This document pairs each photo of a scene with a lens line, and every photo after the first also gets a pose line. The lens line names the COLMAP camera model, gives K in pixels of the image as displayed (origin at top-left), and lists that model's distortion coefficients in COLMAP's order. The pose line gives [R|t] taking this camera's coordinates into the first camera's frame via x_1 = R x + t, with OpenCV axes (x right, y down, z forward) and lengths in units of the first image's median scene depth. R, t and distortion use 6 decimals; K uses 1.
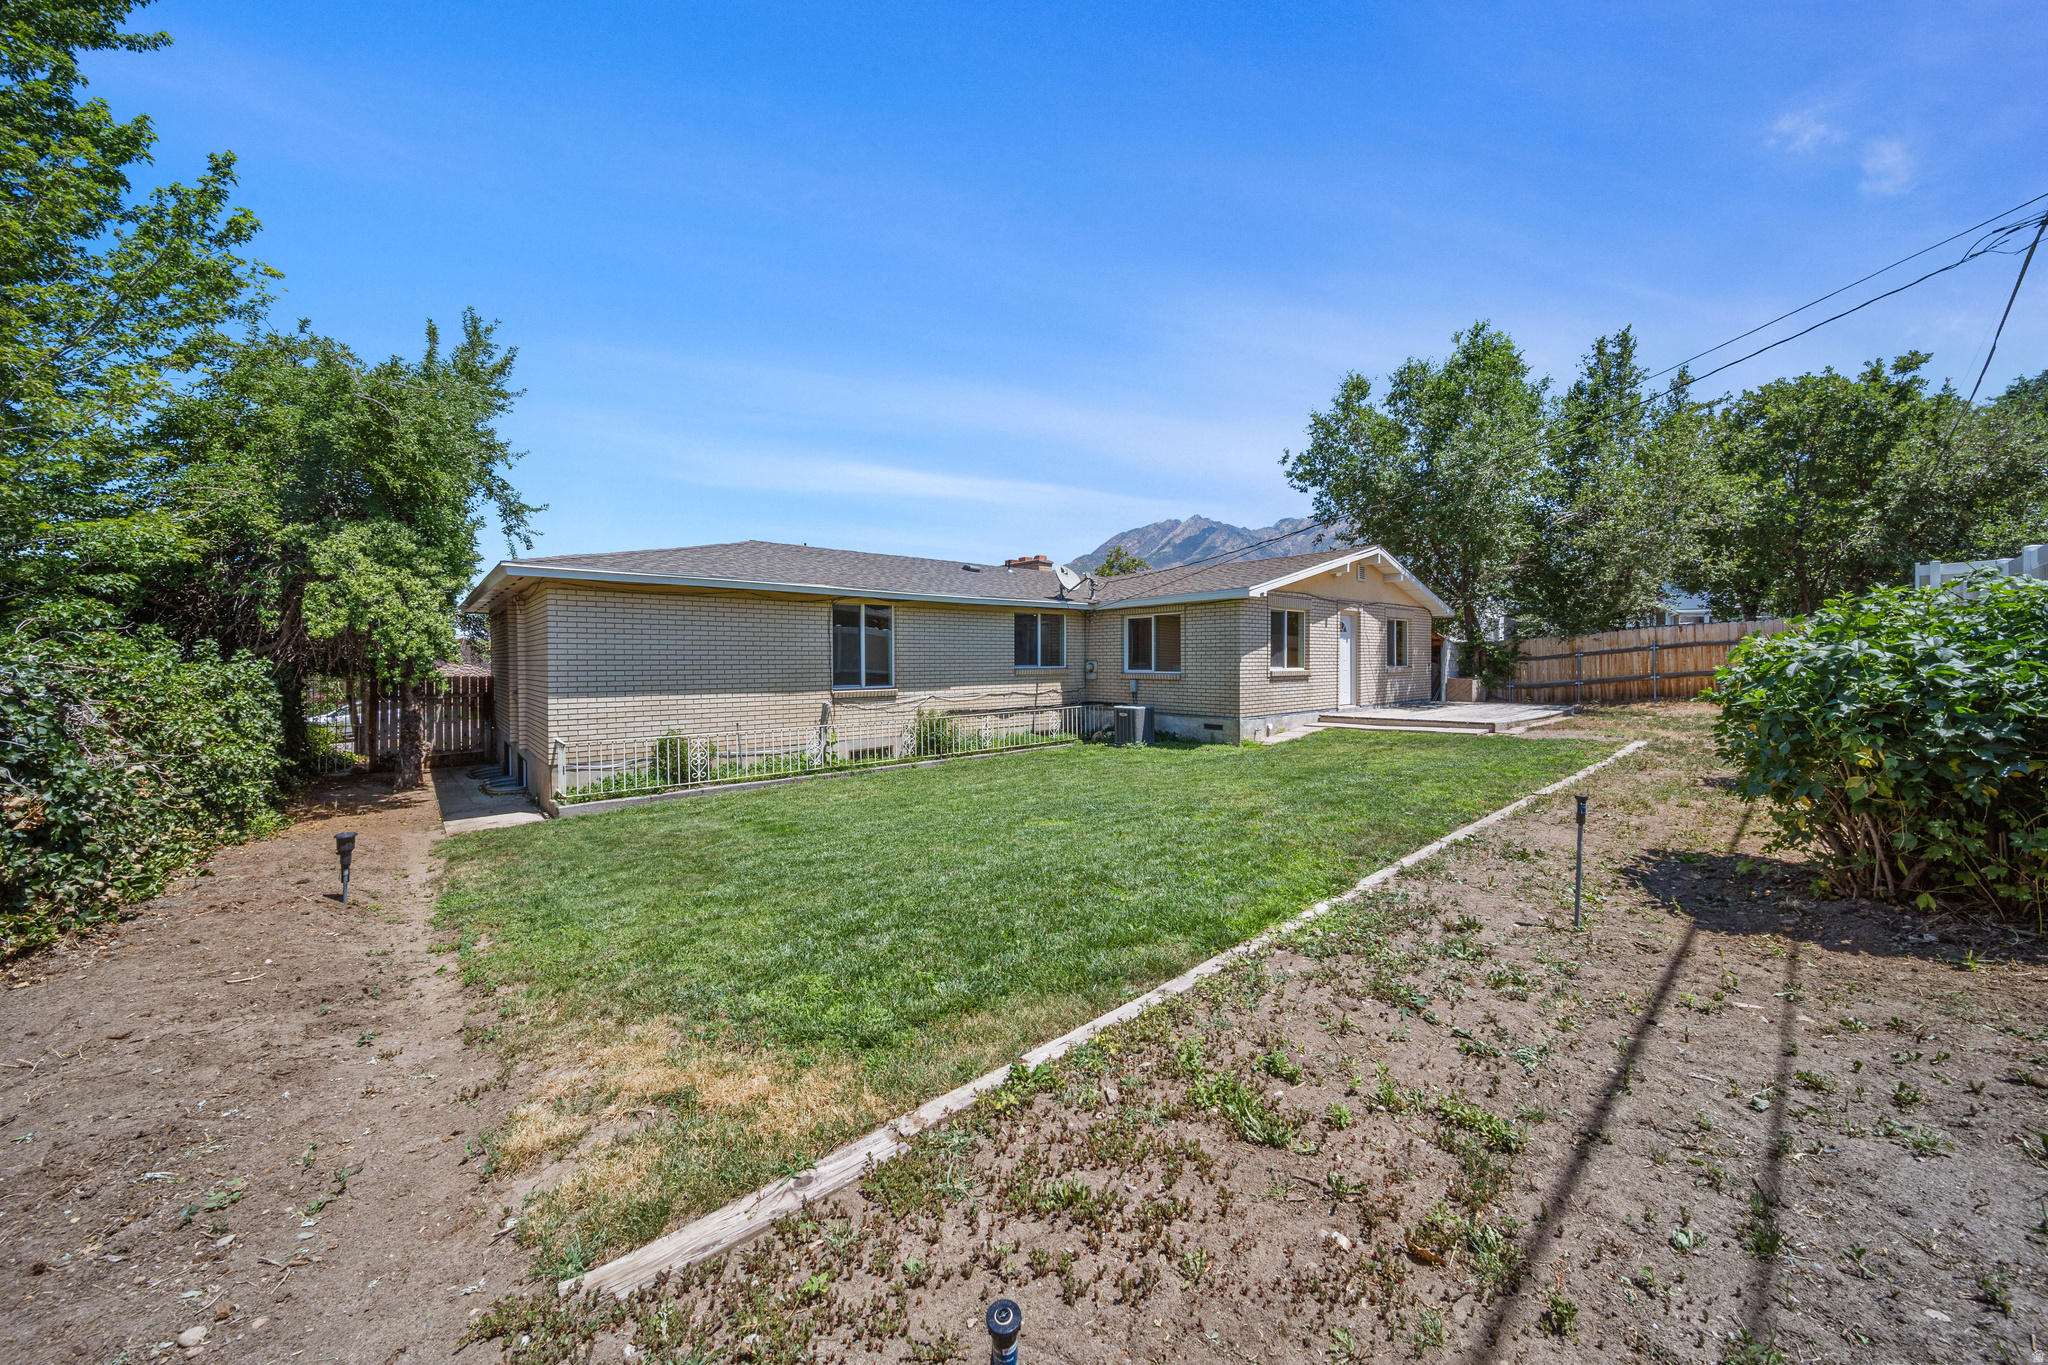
lens RADIAL K [[674.8, 0, 1024.0], [0, 674.8, 682.5], [0, 0, 1]] dist [0.000712, 0.000025]
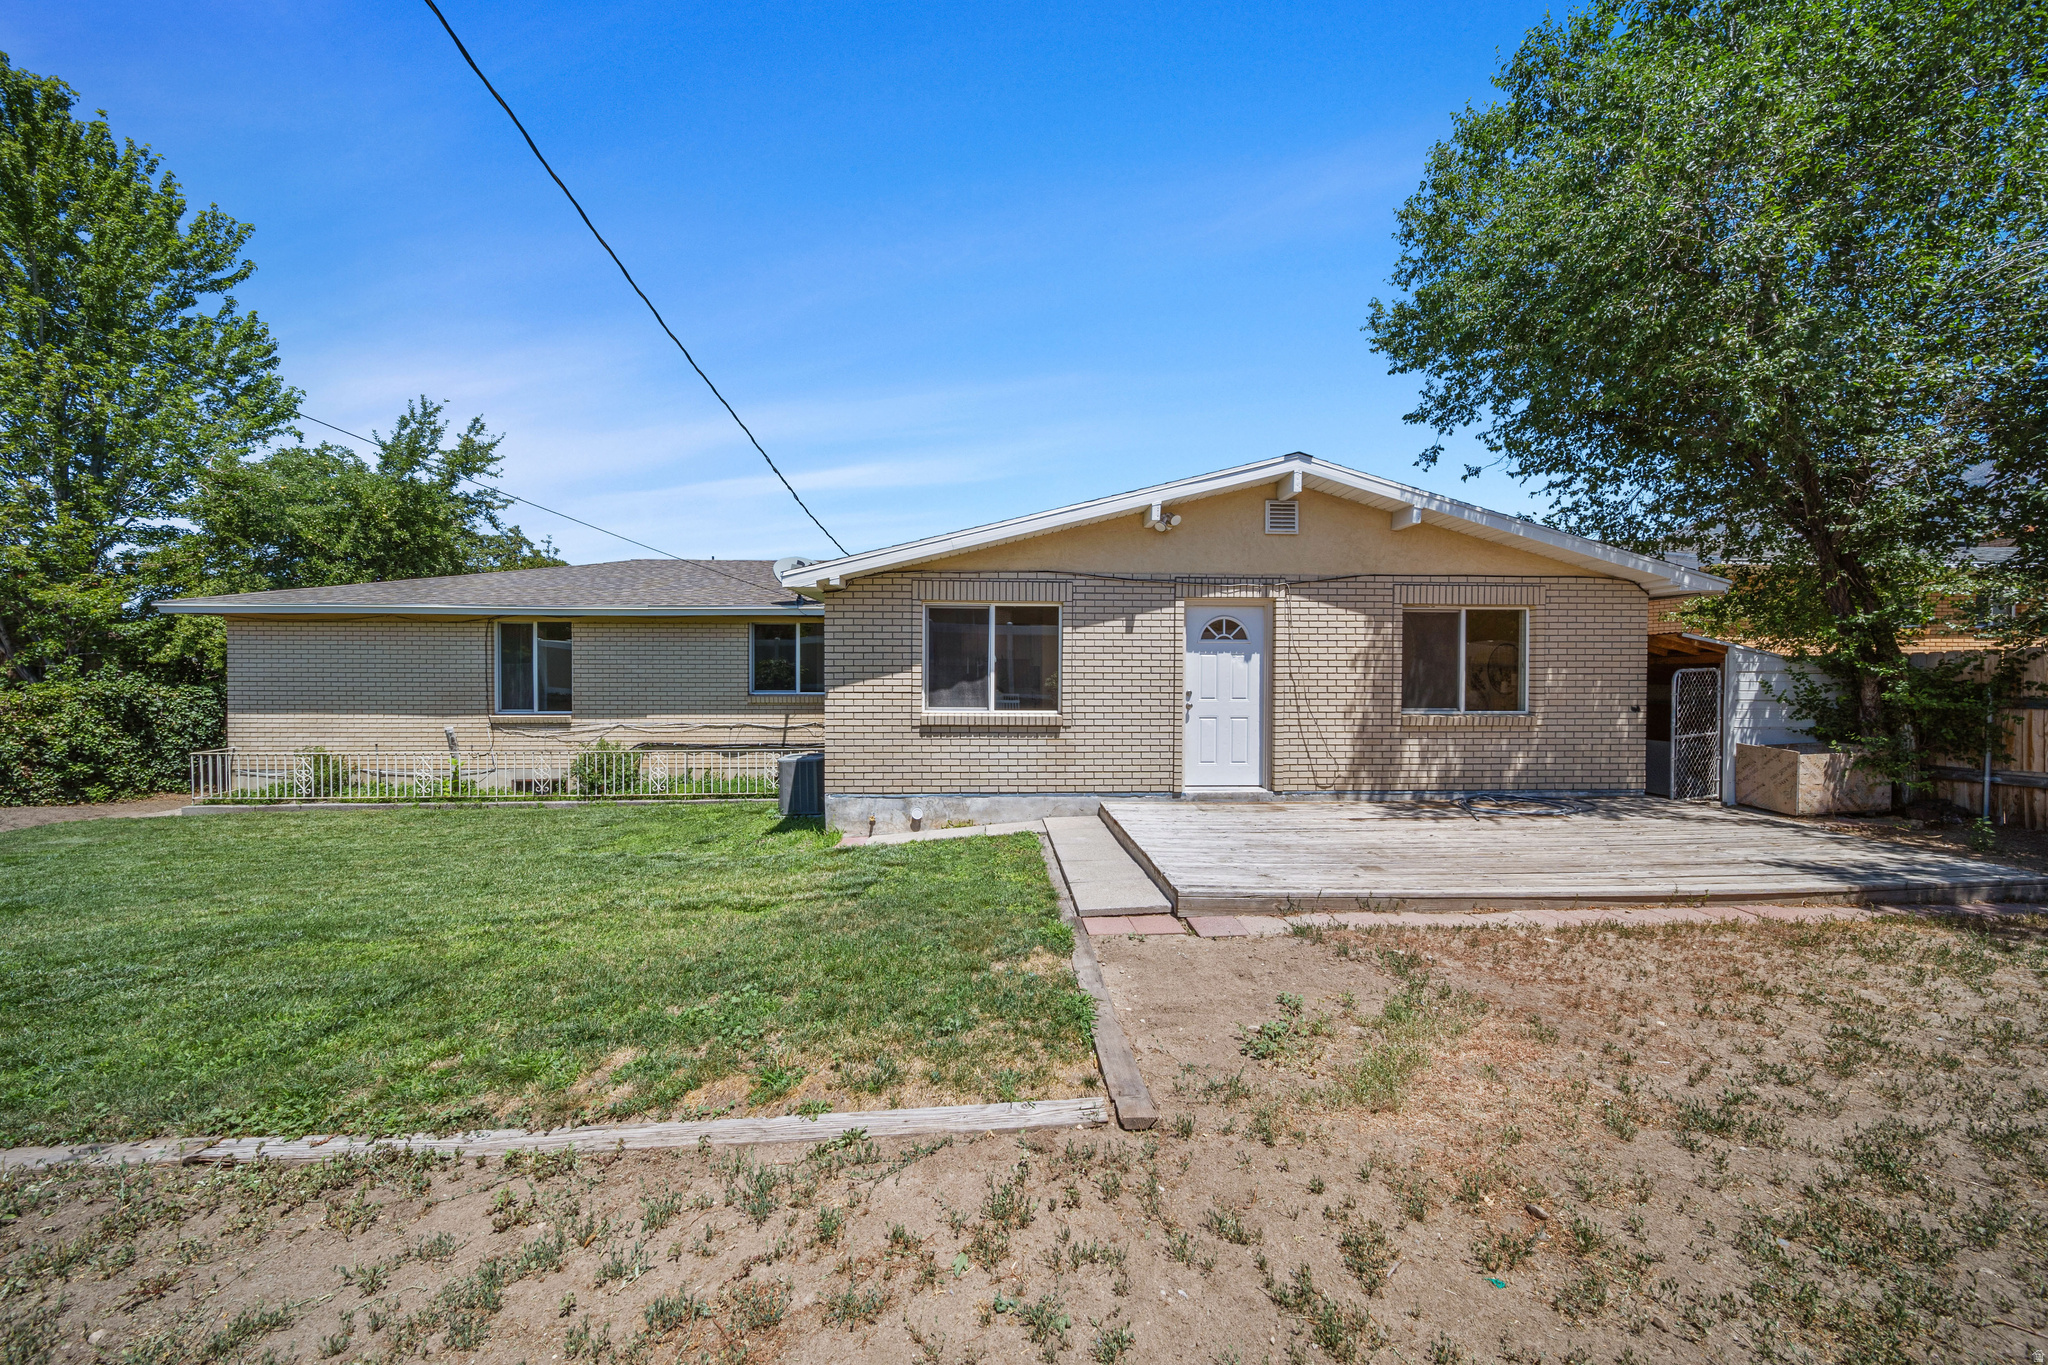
lens RADIAL K [[657.7, 0, 1018.7], [0, 657.7, 665.6], [0, 0, 1]] dist [-0.000123, -0.000011]
pose [[0.799039, 0.004709, -0.601261, 0.795546], [-0.027223, 0.999227, -0.028353, -0.047361], [0.600662, 0.039023, 0.798550, 0.645081]]
